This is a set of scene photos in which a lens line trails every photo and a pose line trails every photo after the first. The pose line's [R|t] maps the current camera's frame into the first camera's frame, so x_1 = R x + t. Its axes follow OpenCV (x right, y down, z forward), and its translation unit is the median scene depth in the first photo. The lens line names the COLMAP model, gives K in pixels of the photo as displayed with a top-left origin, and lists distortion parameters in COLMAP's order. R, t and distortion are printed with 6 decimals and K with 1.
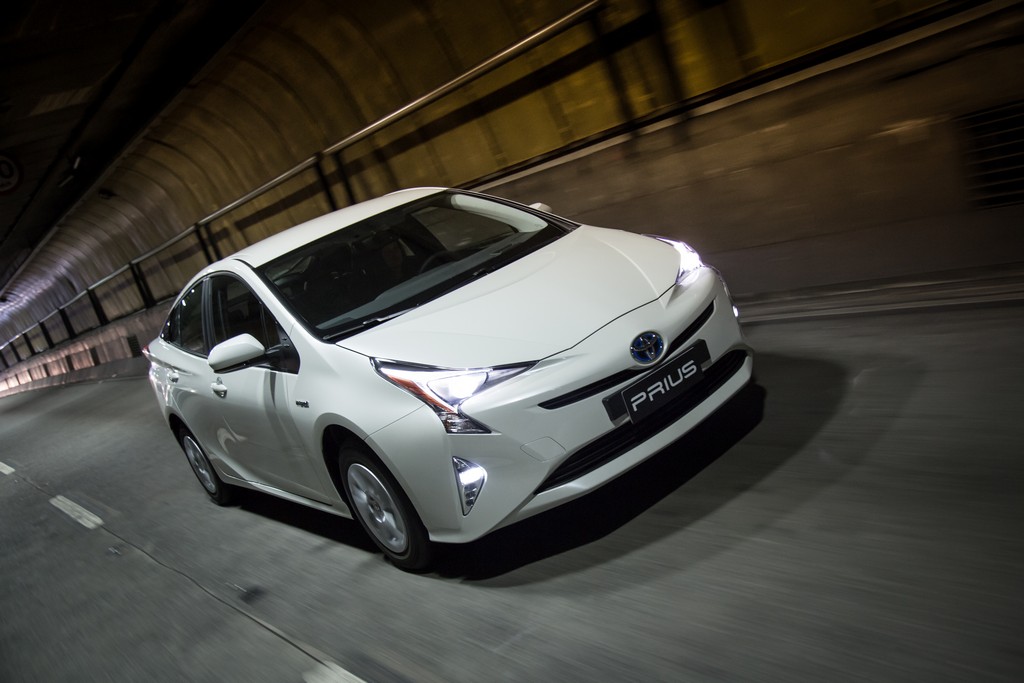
lens RADIAL K [[920.2, 0, 512.0], [0, 920.2, 341.5], [0, 0, 1]] dist [0.002124, 0.002316]
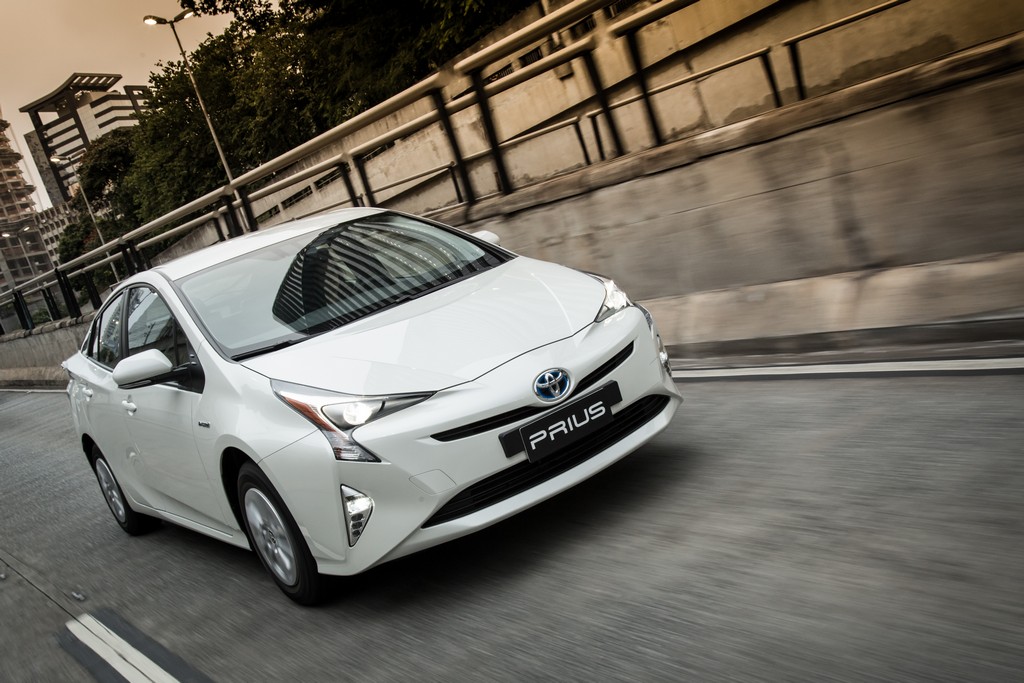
lens RADIAL K [[1081.7, 0, 512.0], [0, 1081.7, 341.5], [0, 0, 1]] dist [0.004806, 0.007815]
pose [[0.998266, 0.057342, -0.013333, 0.116684], [-0.057840, 0.997501, -0.040584, 0.009267], [0.010972, 0.041285, 0.999087, -0.145890]]
